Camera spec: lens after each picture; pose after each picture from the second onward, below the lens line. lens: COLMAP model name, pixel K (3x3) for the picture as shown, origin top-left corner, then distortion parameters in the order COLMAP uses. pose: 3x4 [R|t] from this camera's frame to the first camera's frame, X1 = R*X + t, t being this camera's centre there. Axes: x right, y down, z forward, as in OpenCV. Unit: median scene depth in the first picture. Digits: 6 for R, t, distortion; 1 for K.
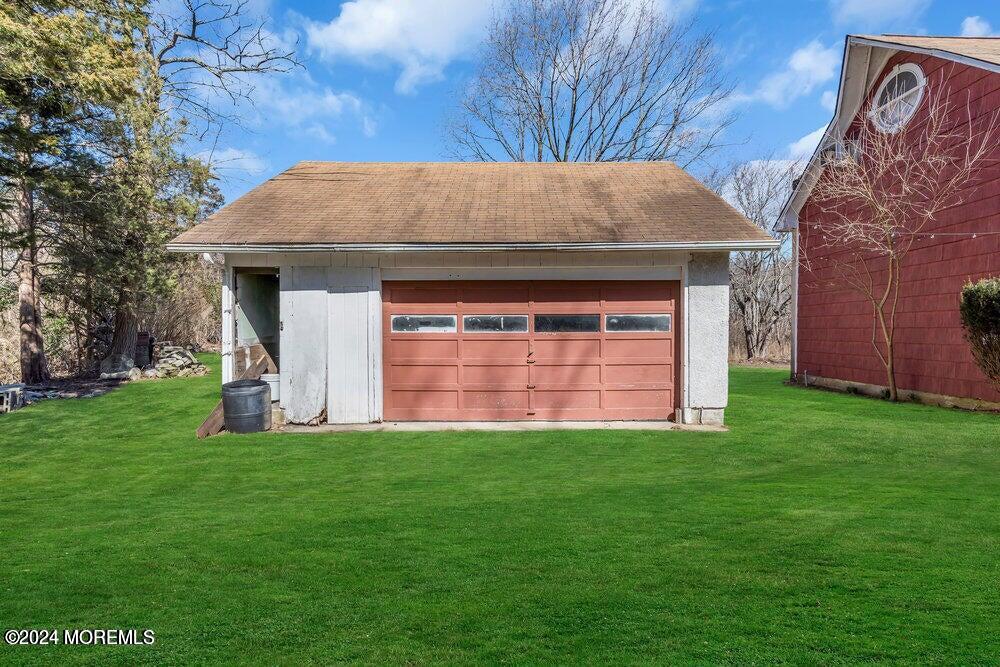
lens RADIAL K [[453.5, 0, 500.0], [0, 453.5, 333.5], [0, 0, 1]] dist [-0.000909, 0.000068]
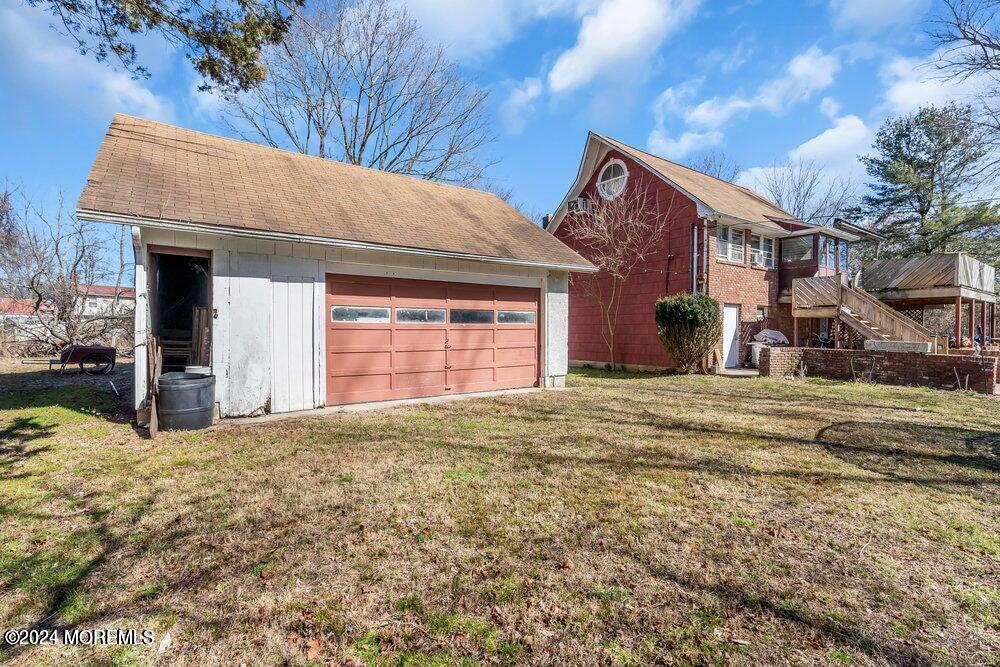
lens RADIAL K [[453.5, 0, 500.0], [0, 453.5, 333.5], [0, 0, 1]] dist [-0.000909, 0.000068]
pose [[0.816903, -0.002018, 0.576772, -0.529246], [0.000947, 0.999997, 0.002156, 0.022269], [-0.576774, -0.001215, 0.816903, -0.096721]]
